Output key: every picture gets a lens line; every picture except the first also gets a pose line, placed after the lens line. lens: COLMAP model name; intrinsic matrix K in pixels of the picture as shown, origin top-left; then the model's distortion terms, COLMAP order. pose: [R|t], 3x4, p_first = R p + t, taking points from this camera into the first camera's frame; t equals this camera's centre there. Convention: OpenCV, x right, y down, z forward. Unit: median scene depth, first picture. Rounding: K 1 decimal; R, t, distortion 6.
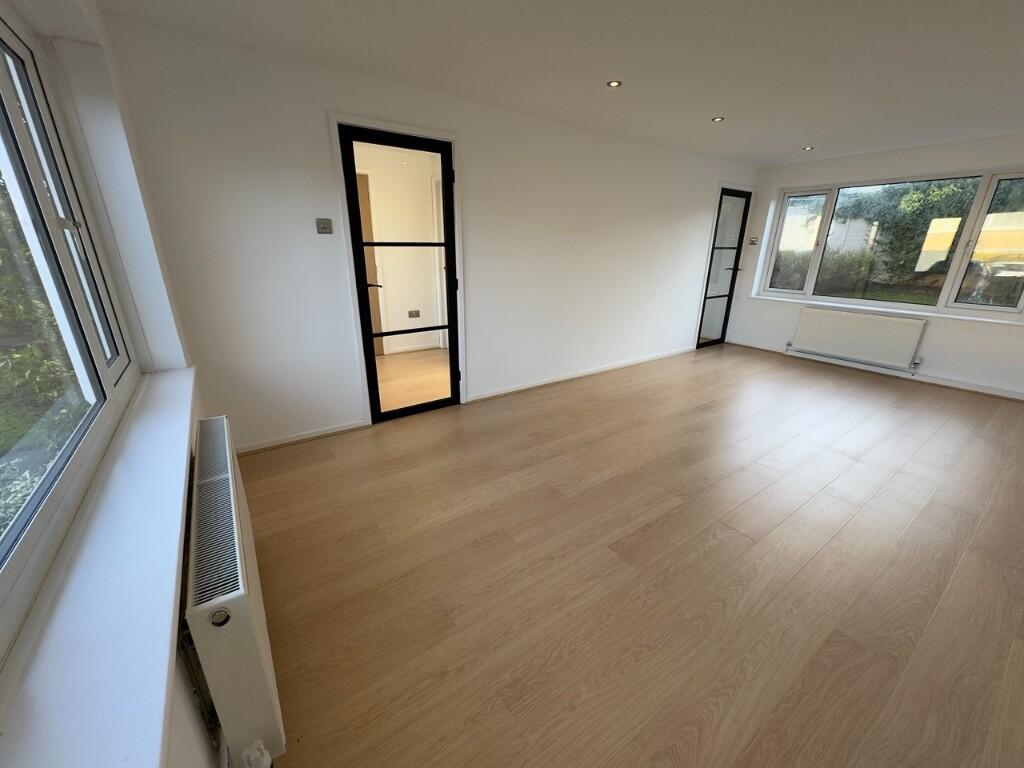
lens RADIAL K [[405.8, 0, 510.7], [0, 405.8, 385.0], [0, 0, 1]] dist [0.003132, -0.000276]
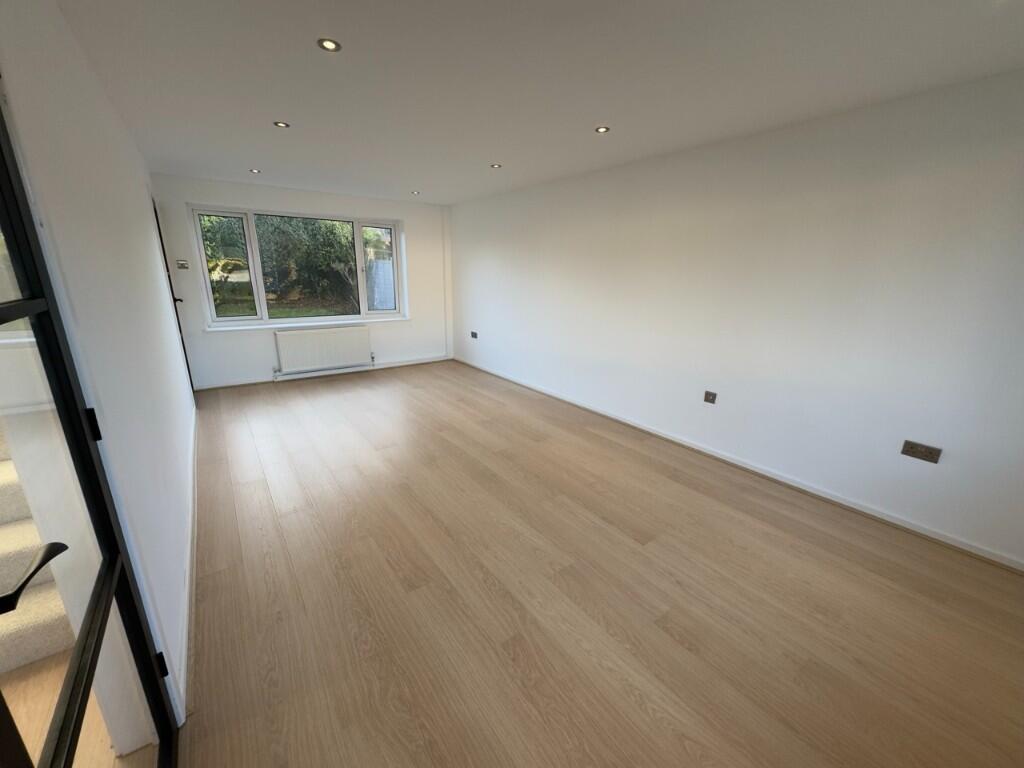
lens RADIAL K [[405.8, 0, 510.7], [0, 405.8, 385.0], [0, 0, 1]] dist [0.003132, -0.000276]
pose [[-0.019872, -0.281981, 0.959214, -0.470900], [0.309673, 0.910487, 0.274072, -0.288172], [-0.950635, 0.302489, 0.069228, 0.738411]]
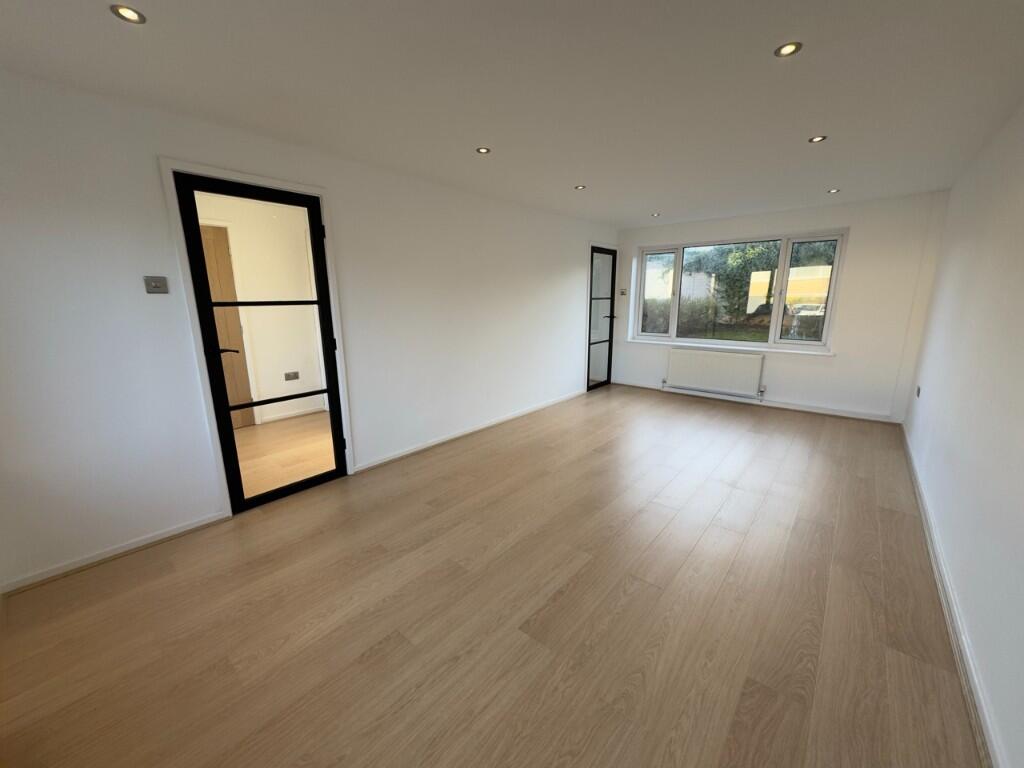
lens RADIAL K [[405.8, 0, 510.7], [0, 405.8, 385.0], [0, 0, 1]] dist [0.003132, -0.000276]
pose [[0.969203, -0.069554, 0.236236, 0.030823], [0.096661, 0.989746, -0.105162, -0.025827], [-0.226500, 0.124758, 0.965988, 0.047018]]
